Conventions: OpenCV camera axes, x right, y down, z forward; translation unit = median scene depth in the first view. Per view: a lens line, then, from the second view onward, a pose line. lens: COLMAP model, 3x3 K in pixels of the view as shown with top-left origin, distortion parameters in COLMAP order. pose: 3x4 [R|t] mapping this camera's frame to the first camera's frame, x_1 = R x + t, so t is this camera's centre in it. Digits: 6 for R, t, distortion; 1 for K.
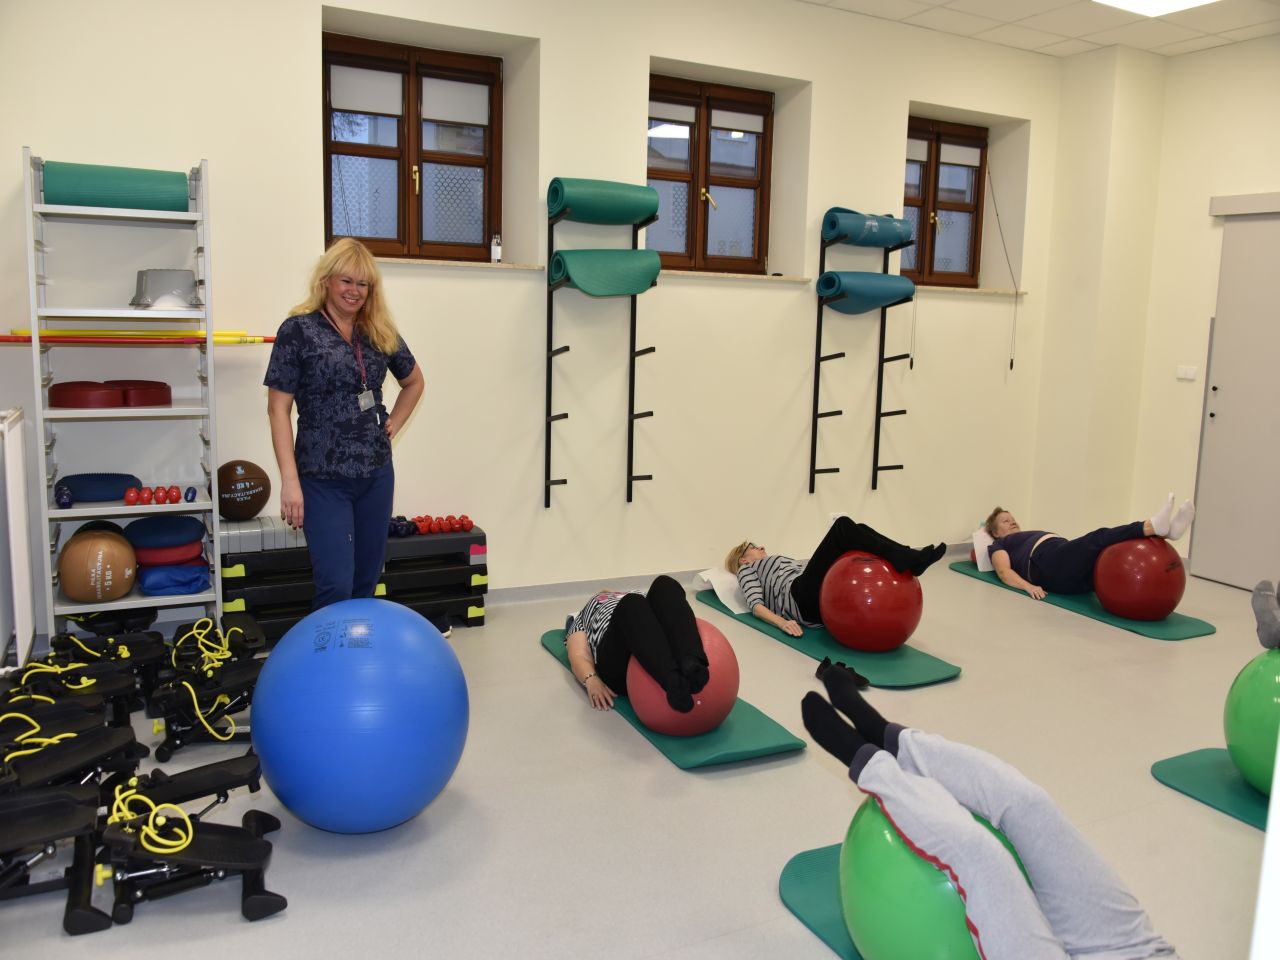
lens RADIAL K [[1005.2, 0, 640.0], [0, 1005.2, 480.0], [0, 0, 1]] dist [0.003676, -0.041998]
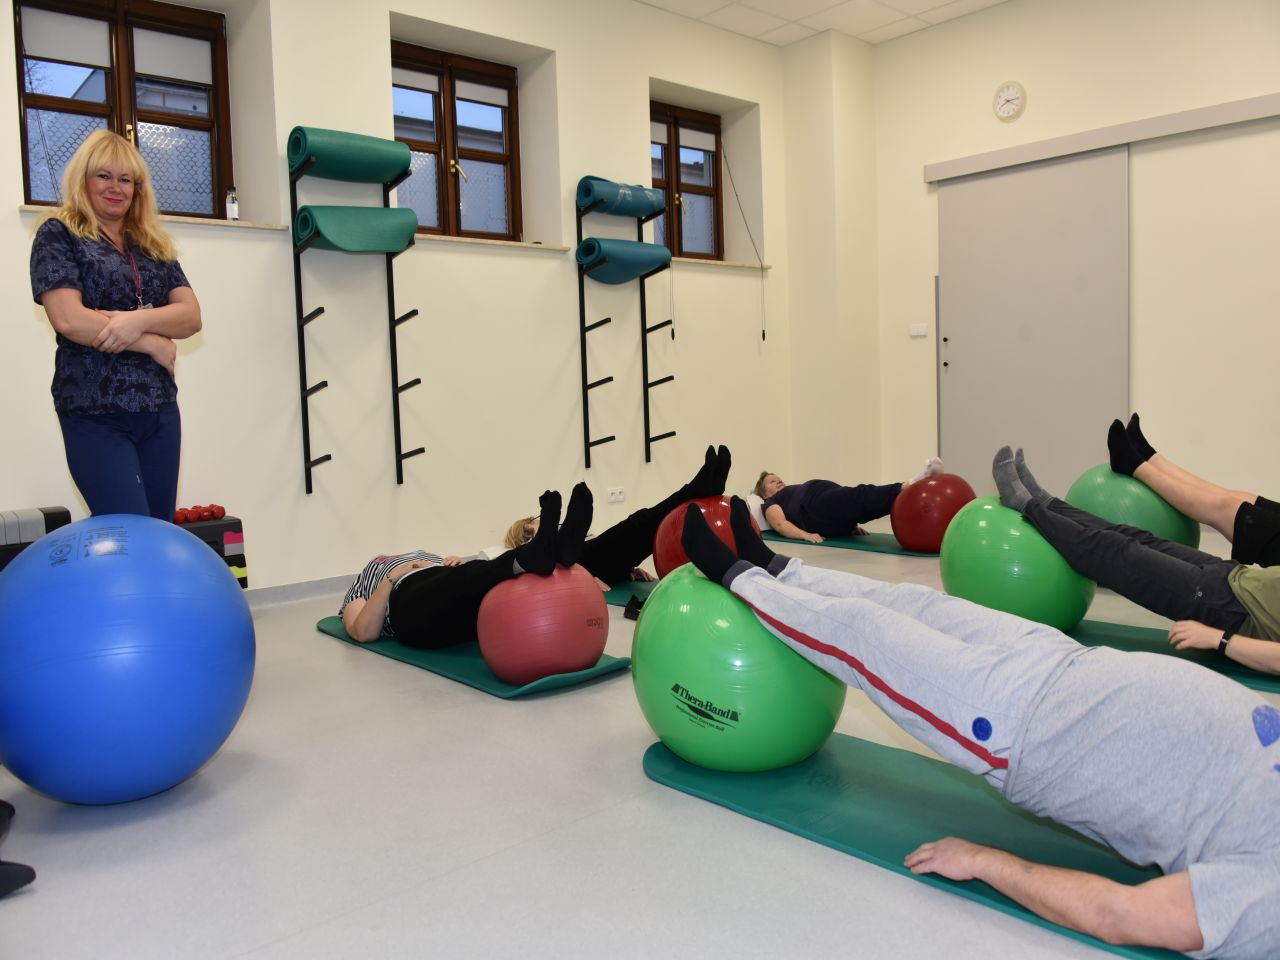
lens RADIAL K [[1000.8, 0, 640.0], [0, 1000.8, 480.0], [0, 0, 1]] dist [-0.001553, -0.028548]
pose [[0.964787, -0.074820, 0.252168, -0.029152], [0.091362, 0.994324, -0.054527, 0.088212], [-0.246656, 0.075646, 0.966146, 0.046738]]
